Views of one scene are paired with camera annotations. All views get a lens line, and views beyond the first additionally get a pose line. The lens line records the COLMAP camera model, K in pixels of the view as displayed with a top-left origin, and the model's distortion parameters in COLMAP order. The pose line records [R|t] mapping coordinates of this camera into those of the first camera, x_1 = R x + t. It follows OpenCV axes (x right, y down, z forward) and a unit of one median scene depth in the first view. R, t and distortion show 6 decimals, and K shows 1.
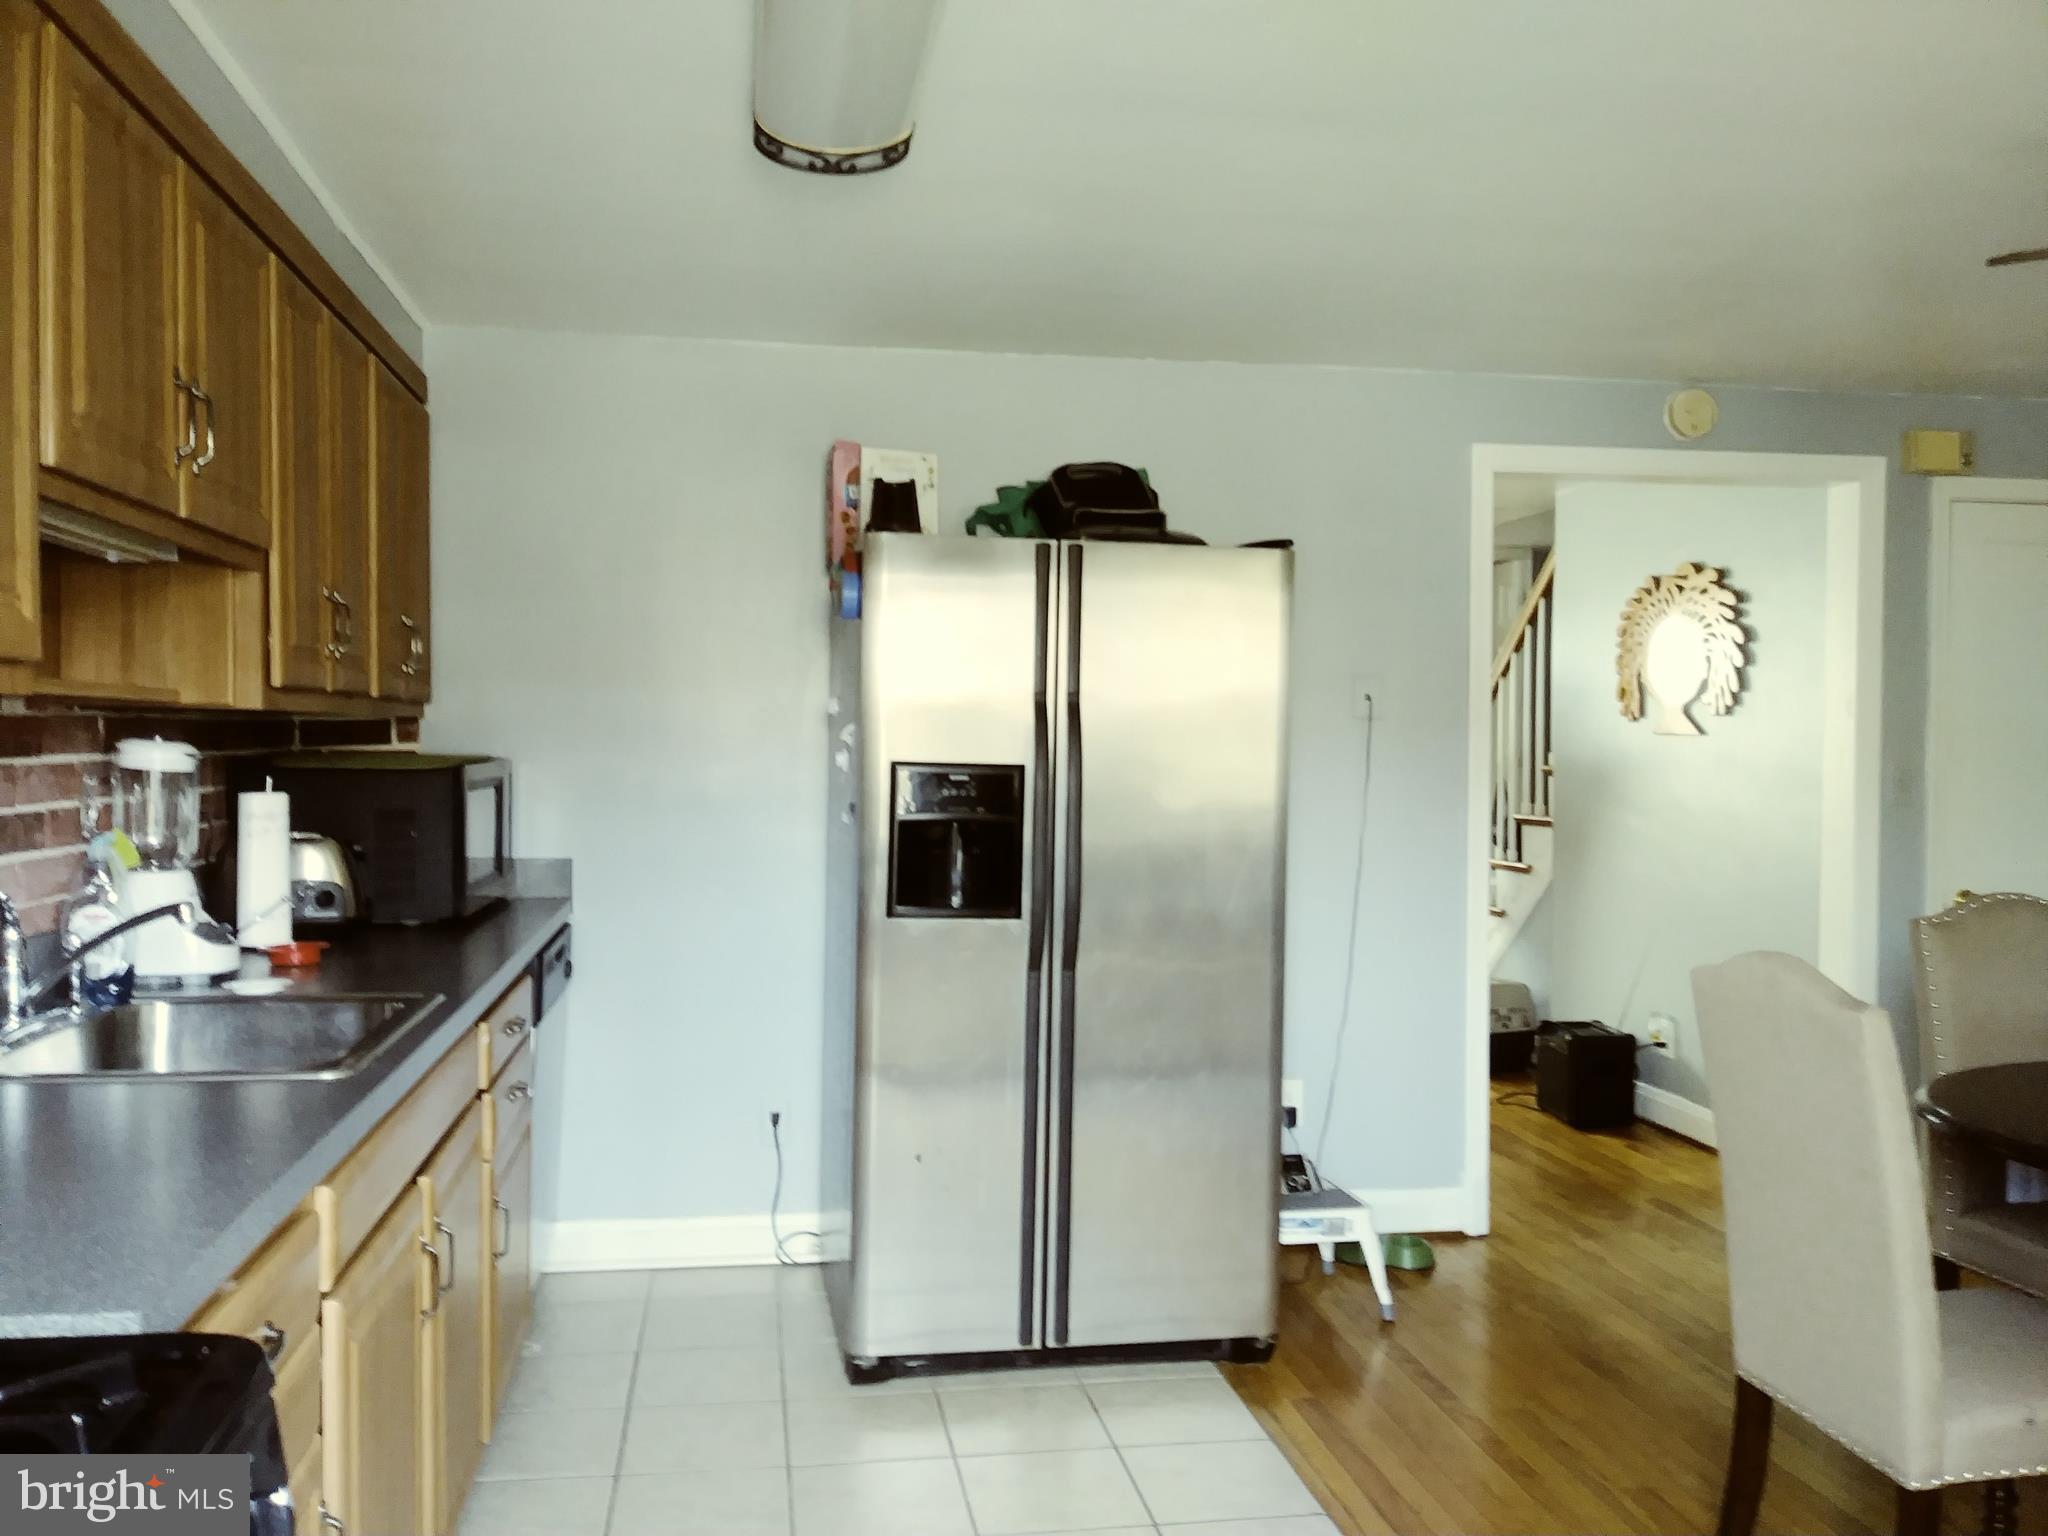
lens RADIAL K [[1661.7, 0, 1014.6], [0, 1661.7, 774.7], [0, 0, 1]] dist [0.026689, -0.048705]
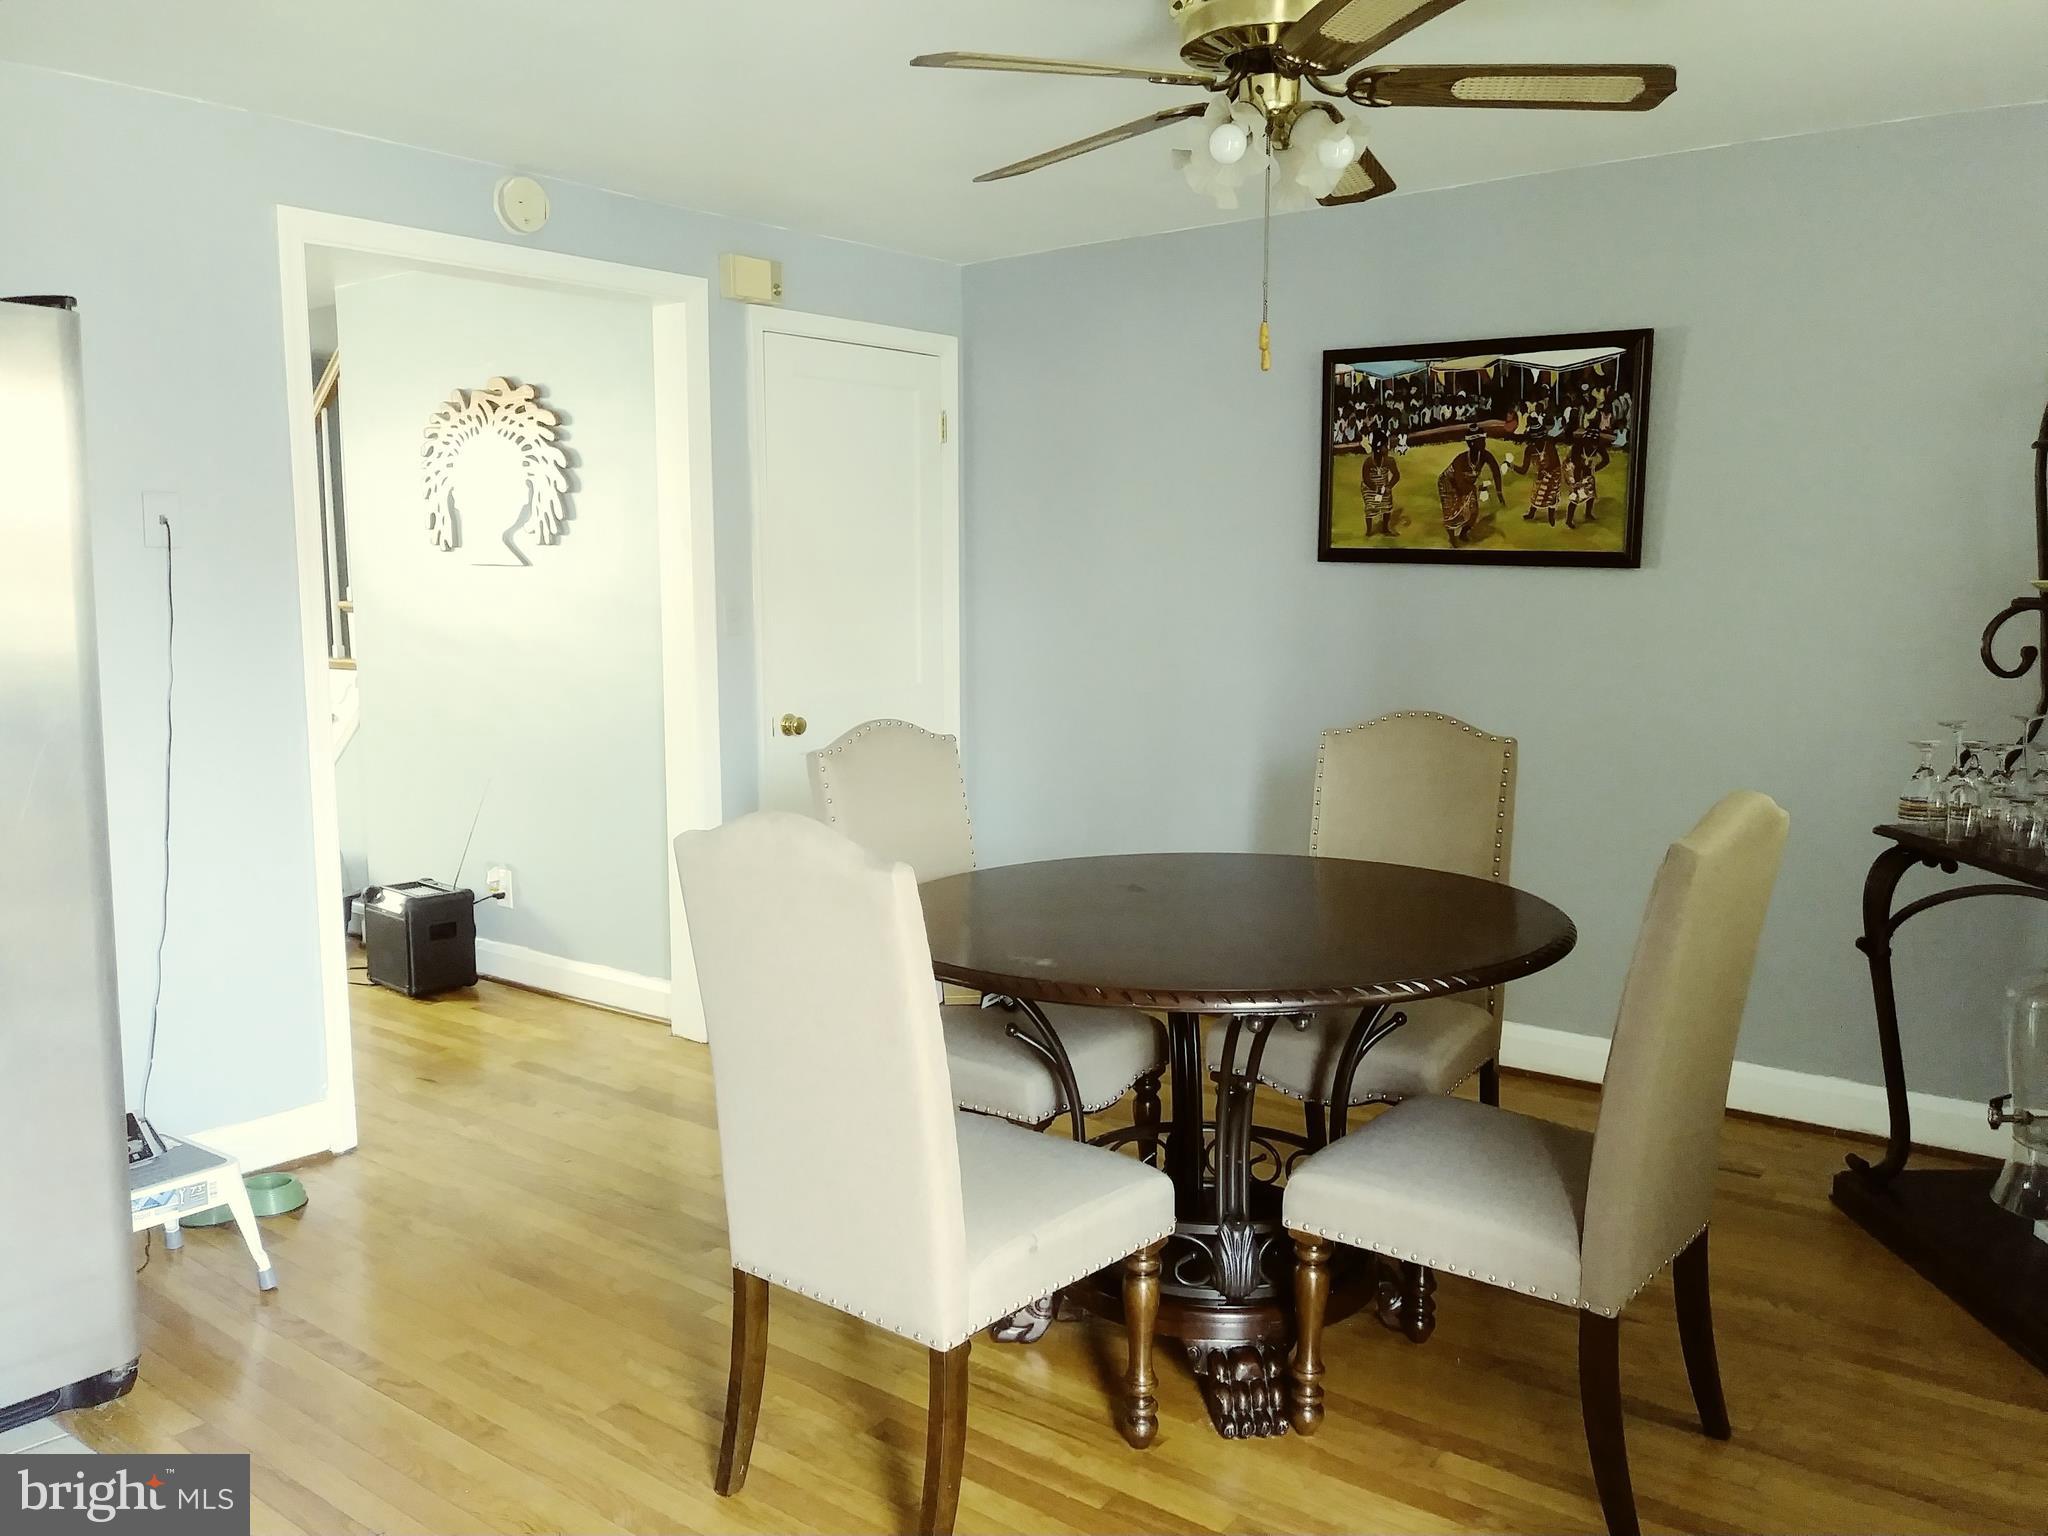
lens RADIAL K [[1661.7, 0, 1014.6], [0, 1661.7, 774.7], [0, 0, 1]] dist [0.026689, -0.048705]
pose [[0.740805, -0.090650, 0.665576, -0.021829], [0.022458, 0.993641, 0.110335, -0.004657], [-0.671345, -0.066789, 0.738129, 0.131044]]
